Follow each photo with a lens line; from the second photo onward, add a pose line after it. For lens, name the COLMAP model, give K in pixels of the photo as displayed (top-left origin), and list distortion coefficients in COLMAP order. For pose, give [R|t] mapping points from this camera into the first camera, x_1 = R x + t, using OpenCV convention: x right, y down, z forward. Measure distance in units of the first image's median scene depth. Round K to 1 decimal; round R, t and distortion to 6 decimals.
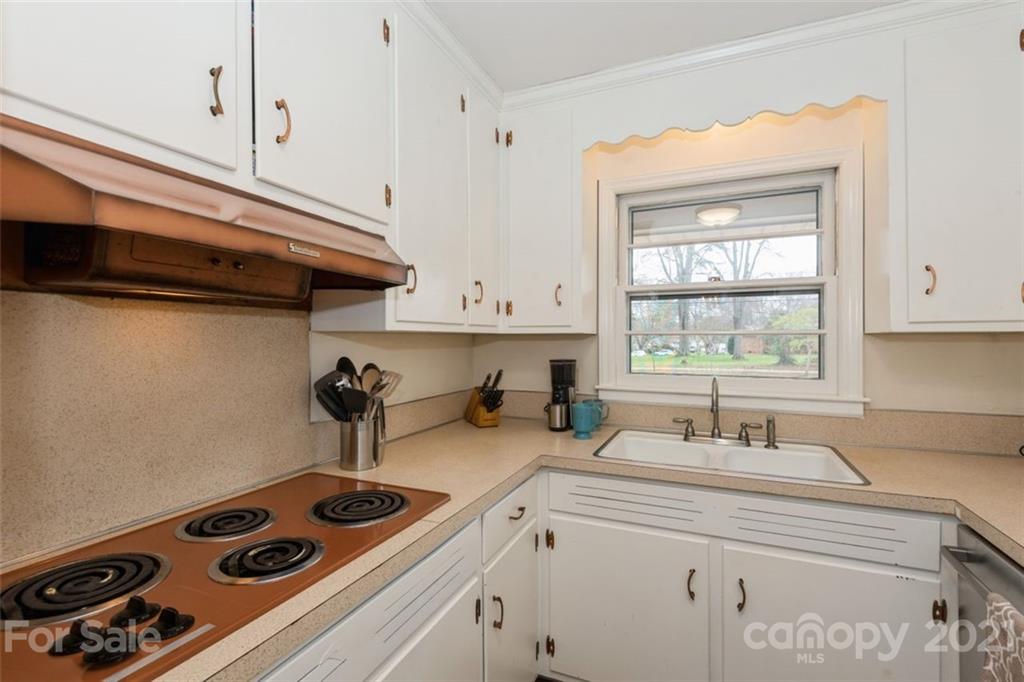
lens RADIAL K [[463.6, 0, 507.9], [0, 463.6, 336.5], [0, 0, 1]] dist [0.024929, -0.020581]
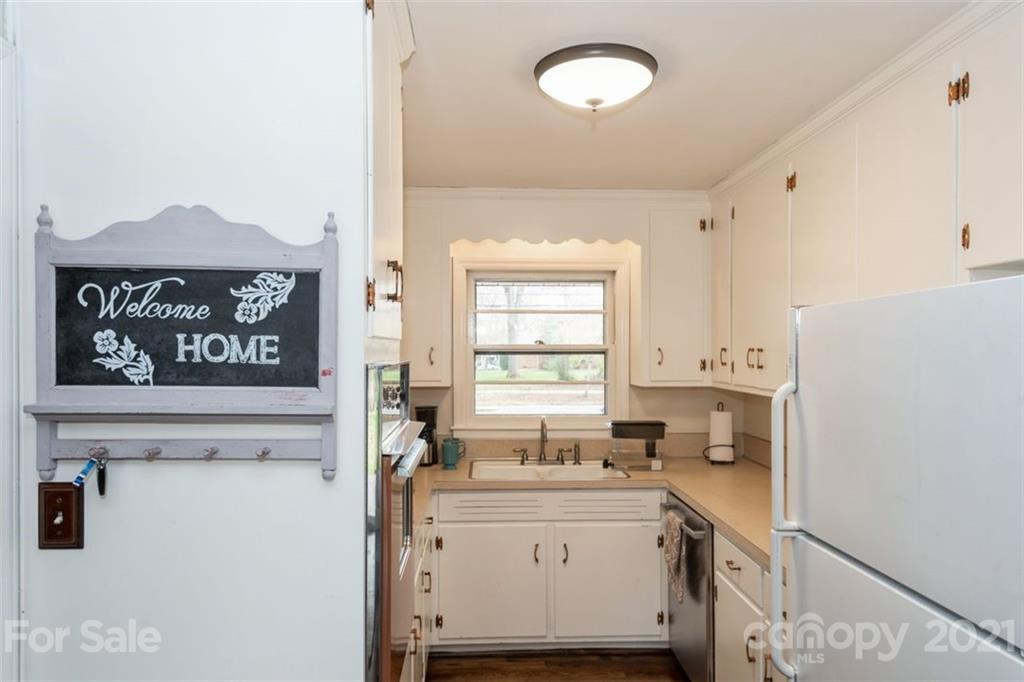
lens RADIAL K [[665.2, 0, 509.3], [0, 665.2, 354.8], [0, 0, 1]] dist [-0.001065, 0.000138]
pose [[0.898874, -0.003620, 0.438193, -0.493400], [-0.000839, 0.999950, 0.009983, -0.113370], [-0.438207, -0.009342, 0.898825, -0.709298]]
